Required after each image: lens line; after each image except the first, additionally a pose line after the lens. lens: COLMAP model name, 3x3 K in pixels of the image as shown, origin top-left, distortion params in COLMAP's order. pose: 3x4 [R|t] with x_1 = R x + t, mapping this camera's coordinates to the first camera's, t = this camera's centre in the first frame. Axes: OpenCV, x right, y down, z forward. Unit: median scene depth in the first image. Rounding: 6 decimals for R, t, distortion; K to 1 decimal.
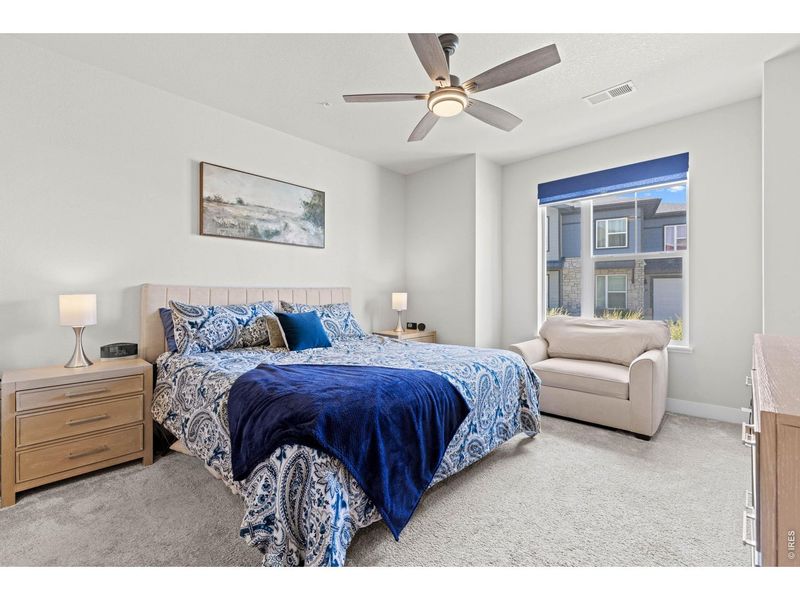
lens RADIAL K [[360.6, 0, 399.7], [0, 360.6, 294.5], [0, 0, 1]] dist [0.003148, 0.000041]
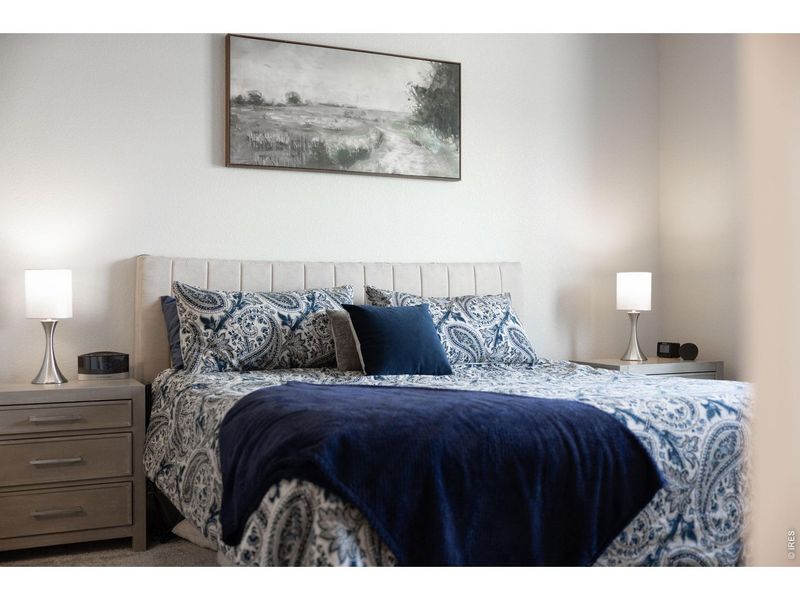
lens RADIAL K [[888.6, 0, 400.0], [0, 888.6, 300.0], [0, 0, 1]] dist [-0.013405, -0.032358]
pose [[0.927217, -0.006014, -0.374477, 0.234981], [0.003823, 0.999971, -0.006594, 0.057951], [0.374505, 0.004682, 0.927213, -0.186771]]
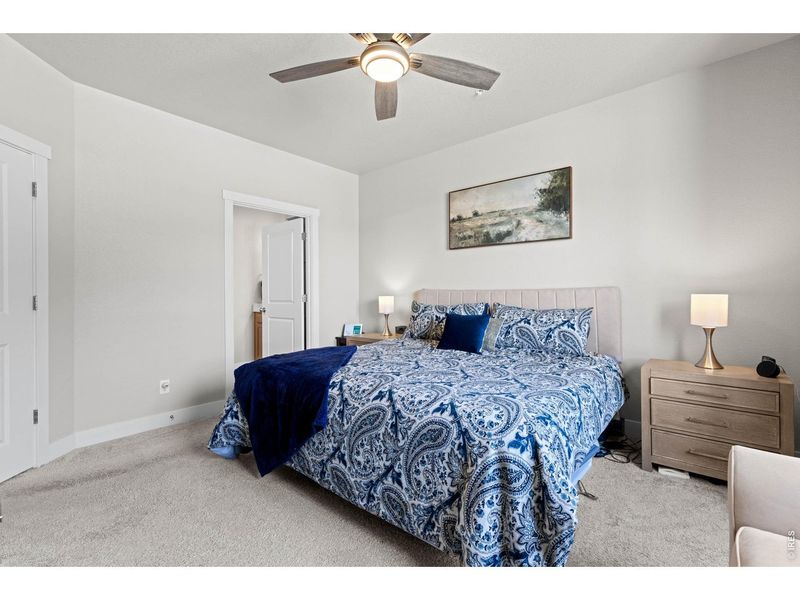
lens RADIAL K [[362.5, 0, 400.0], [0, 362.5, 300.0], [0, 0, 1]] dist [-0.000048, -0.000059]
pose [[0.055763, 0.014158, -0.998344, 0.838442], [-0.000298, 0.999900, 0.014163, -0.005486], [0.998444, -0.000493, 0.055762, 0.868448]]
